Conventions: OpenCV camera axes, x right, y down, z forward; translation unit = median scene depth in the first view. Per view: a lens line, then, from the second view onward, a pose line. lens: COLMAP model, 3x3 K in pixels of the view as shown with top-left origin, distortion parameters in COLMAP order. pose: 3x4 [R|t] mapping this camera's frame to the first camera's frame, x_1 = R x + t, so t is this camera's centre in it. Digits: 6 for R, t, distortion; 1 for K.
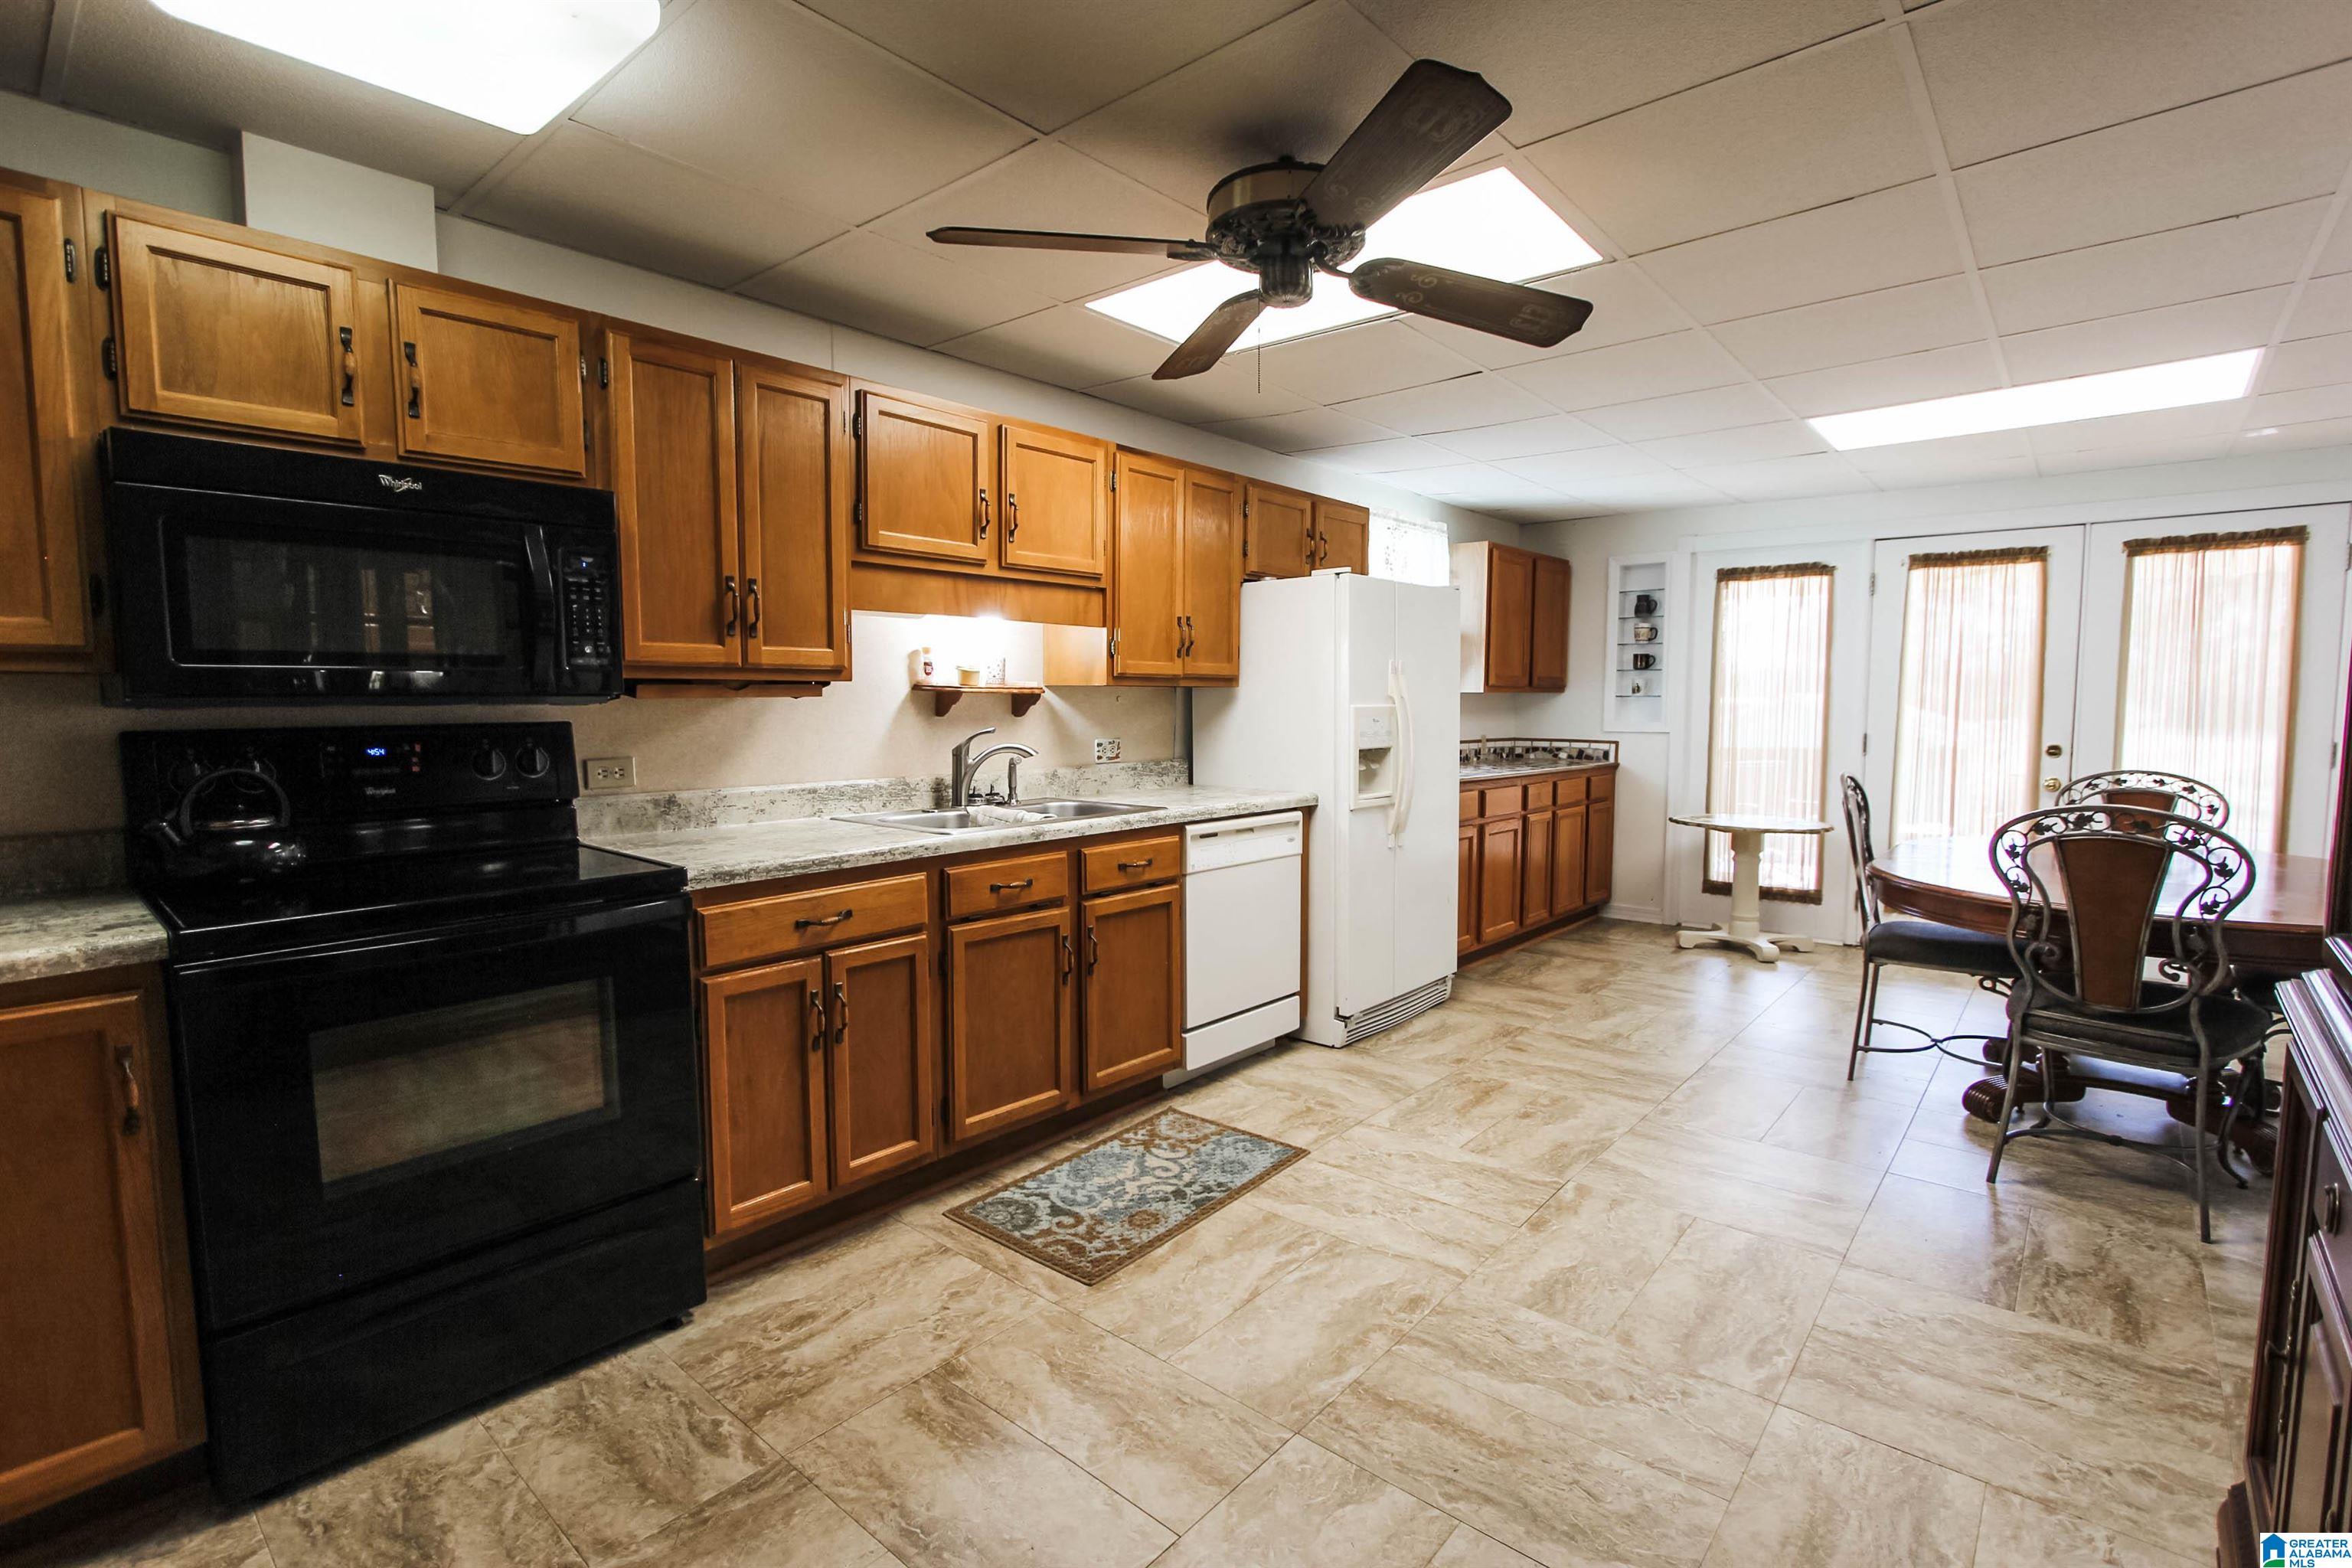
lens RADIAL K [[1085.3, 0, 1185.2], [0, 1085.3, 786.6], [0, 0, 1]] dist [-0.021497, 0.004155]
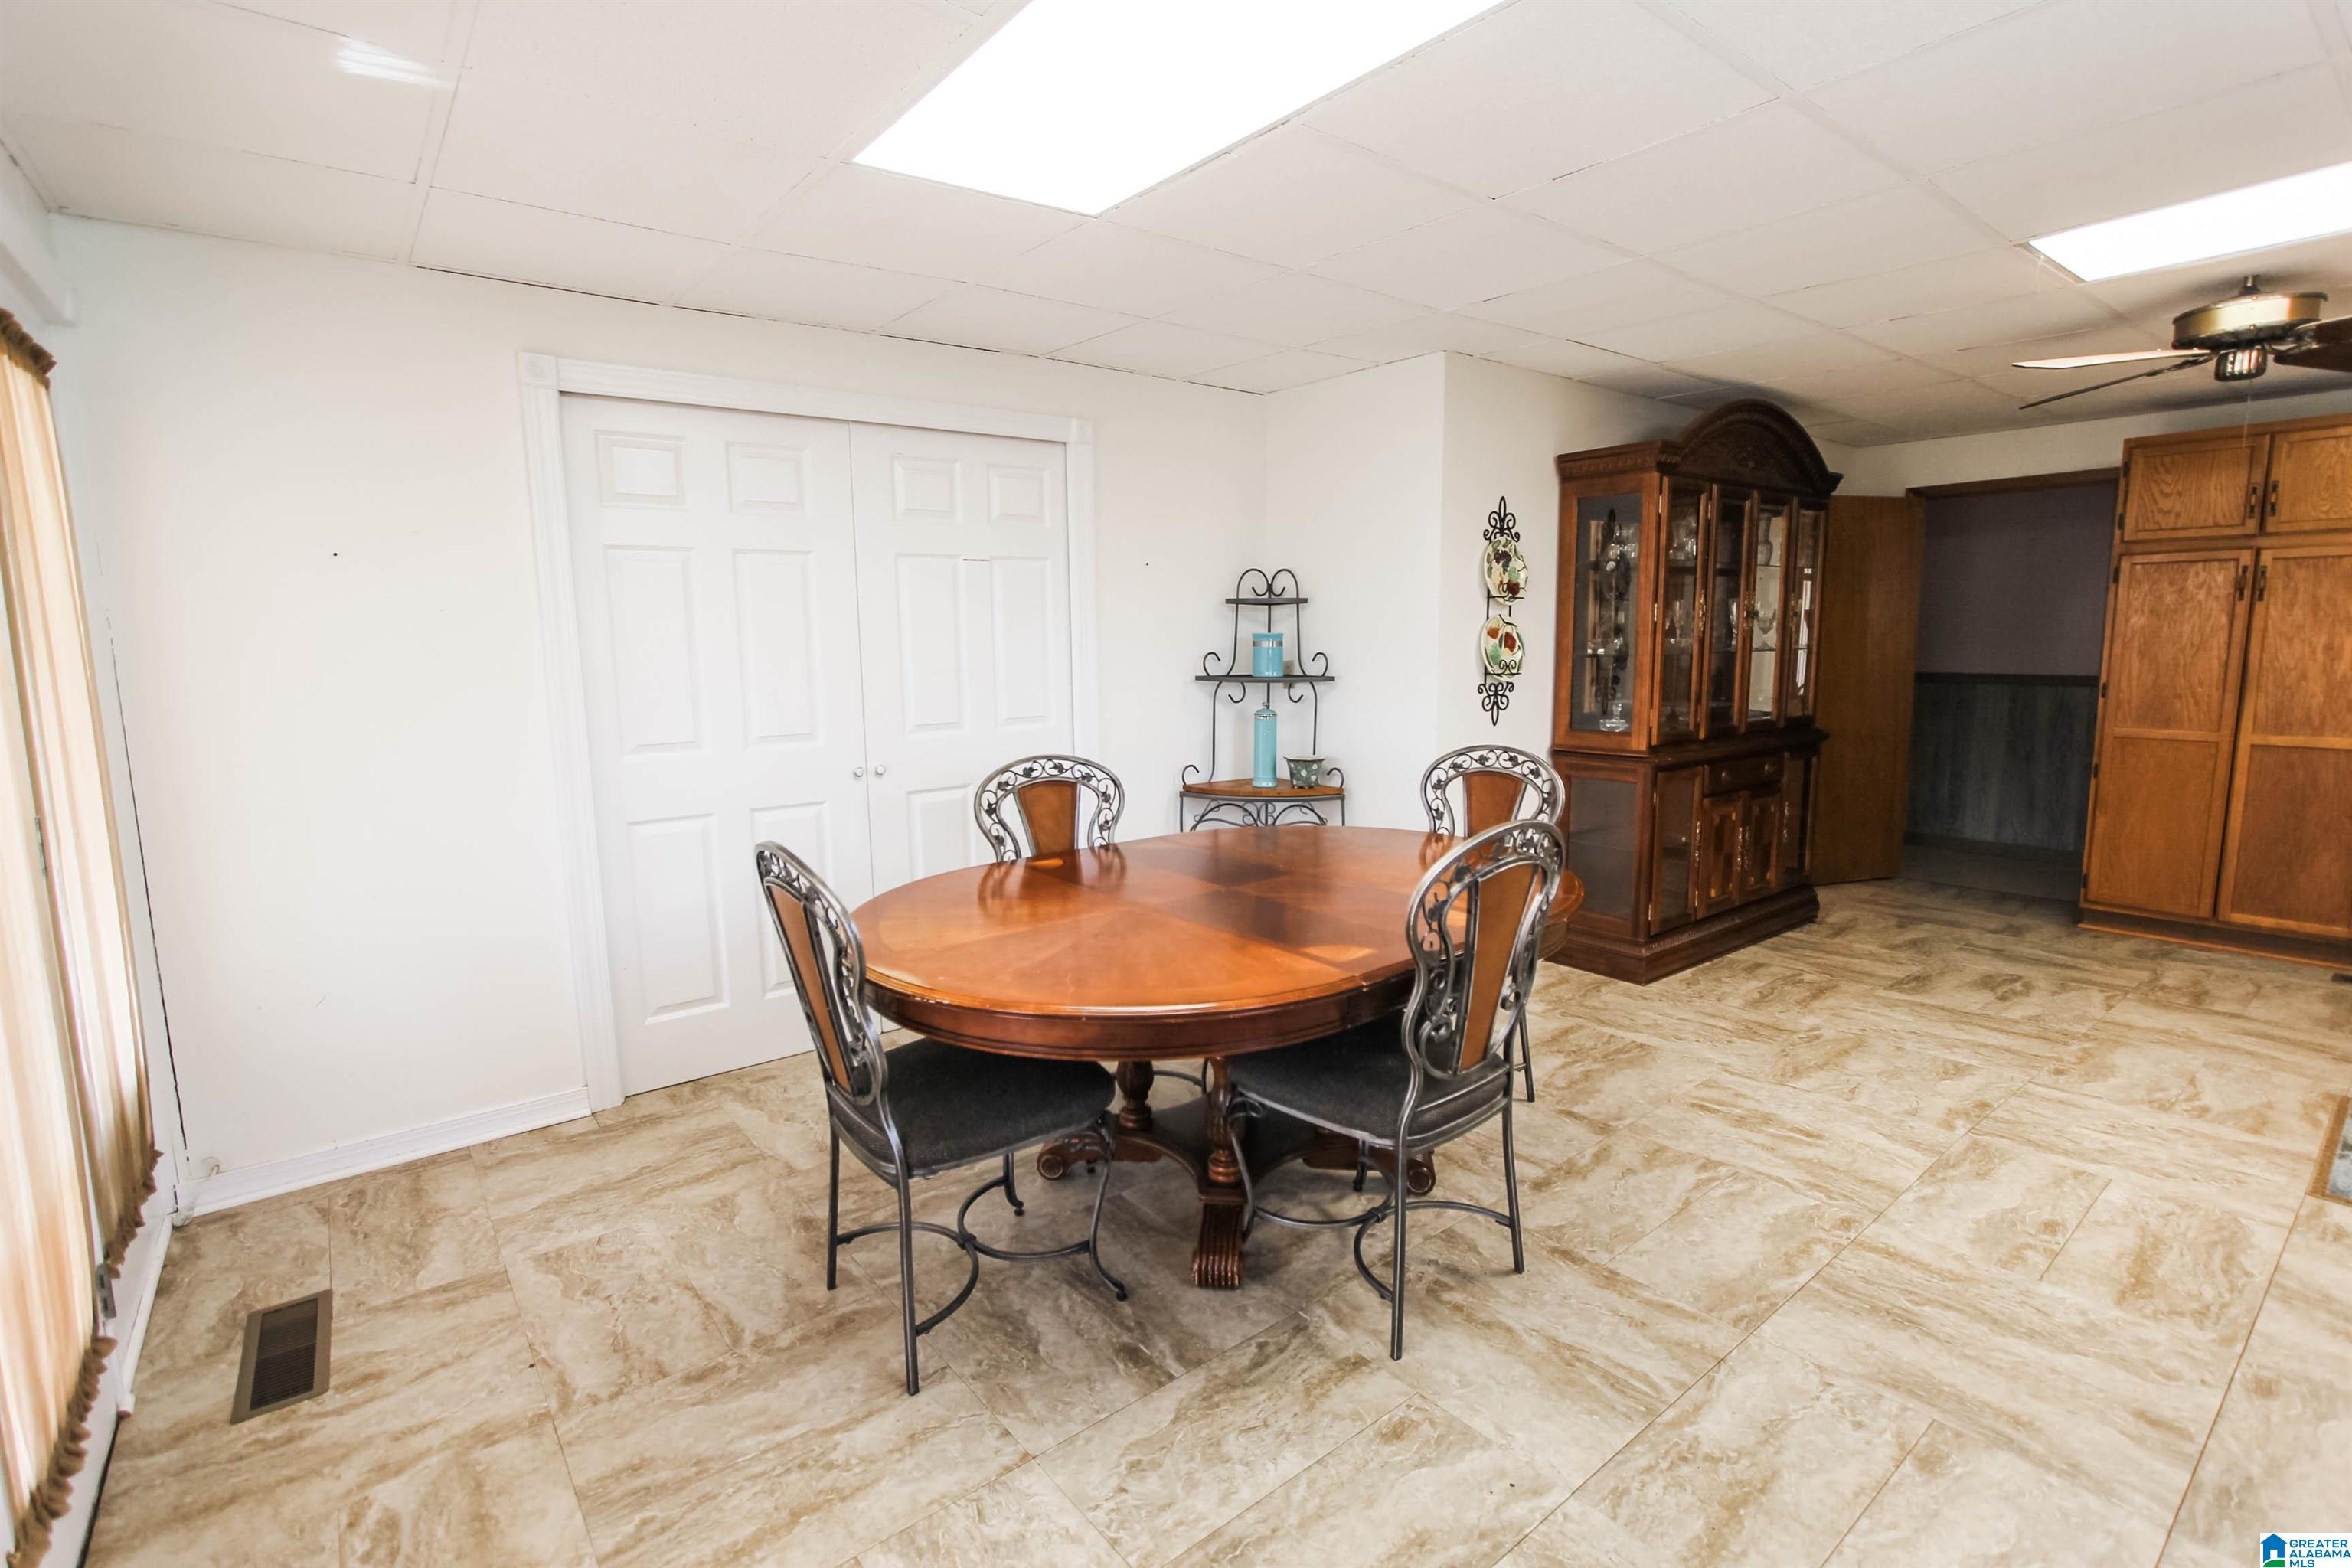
lens RADIAL K [[1085.3, 0, 1171.6], [0, 1085.3, 785.8], [0, 0, 1]] dist [-0.021497, 0.004155]
pose [[-0.980325, -0.013620, 0.196921, 0.628050], [0.030209, 0.975512, 0.217864, -0.141889], [-0.195066, 0.219526, -0.955907, 1.433984]]
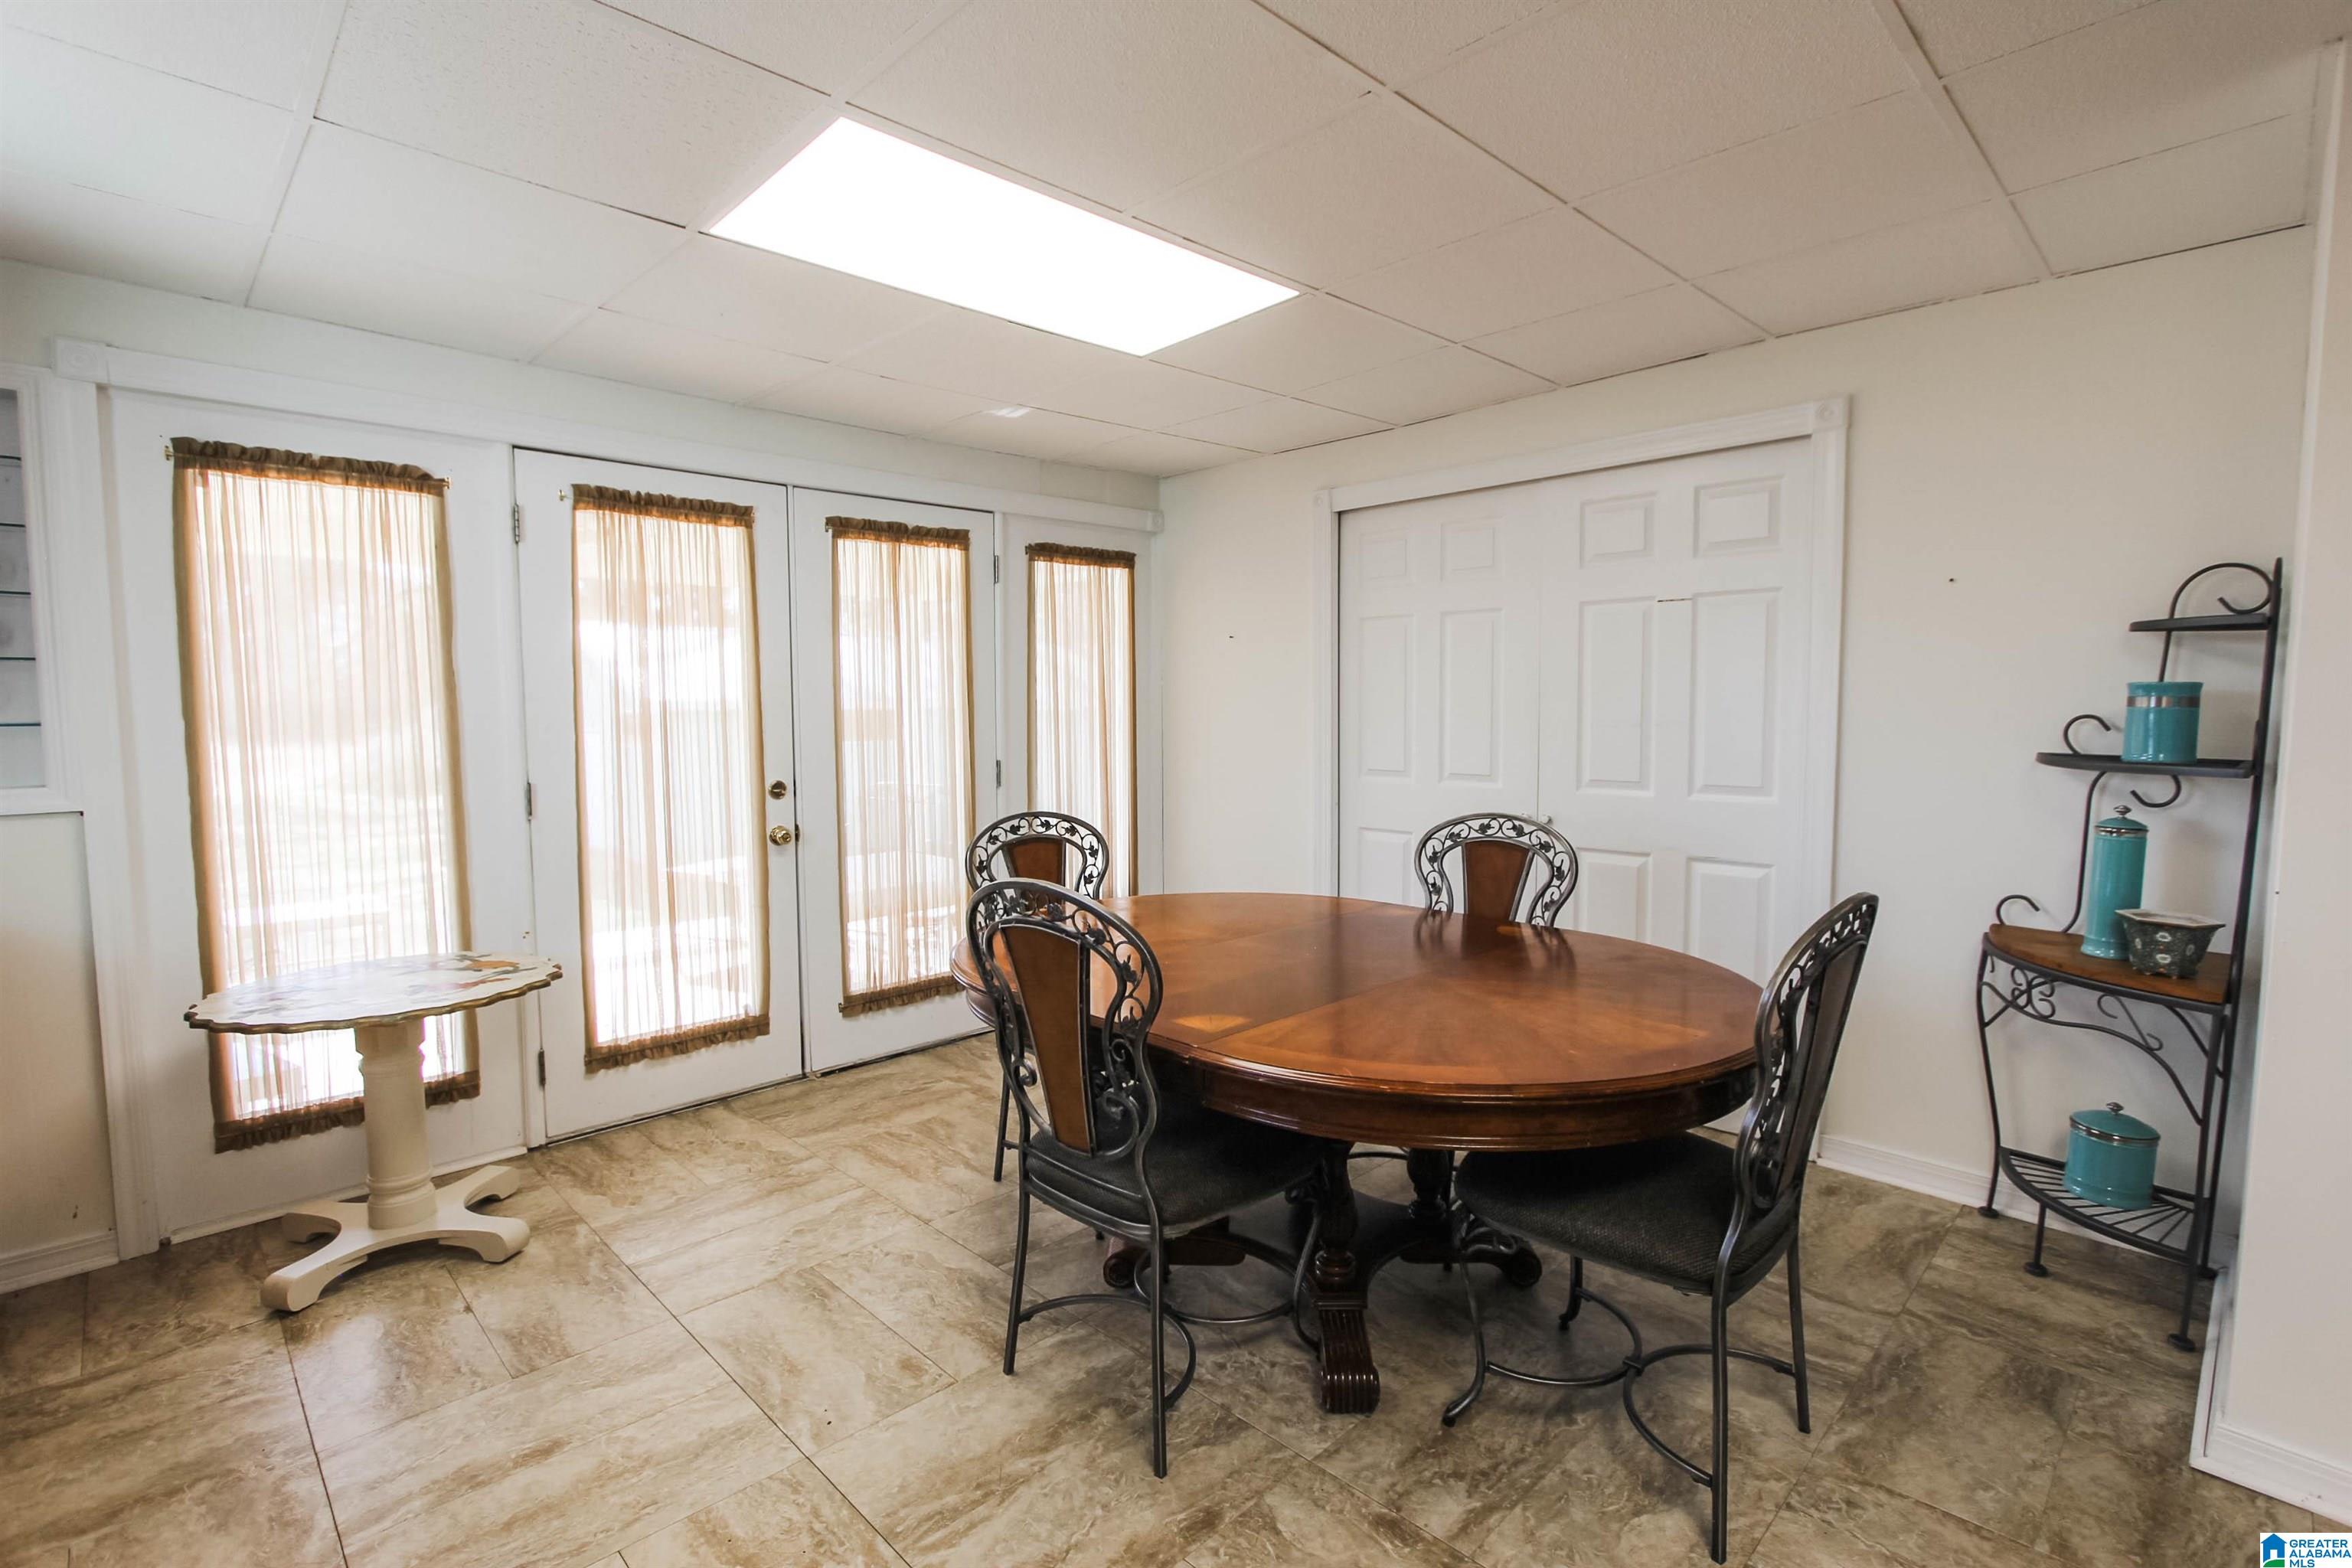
lens RADIAL K [[1085.3, 0, 1187.2], [0, 1085.3, 787.2], [0, 0, 1]] dist [-0.021497, 0.004155]
pose [[0.082063, -0.078283, 0.993548, 0.120206], [0.083999, 0.993906, 0.071374, -0.081375], [-0.993081, 0.077600, 0.088138, 0.826560]]
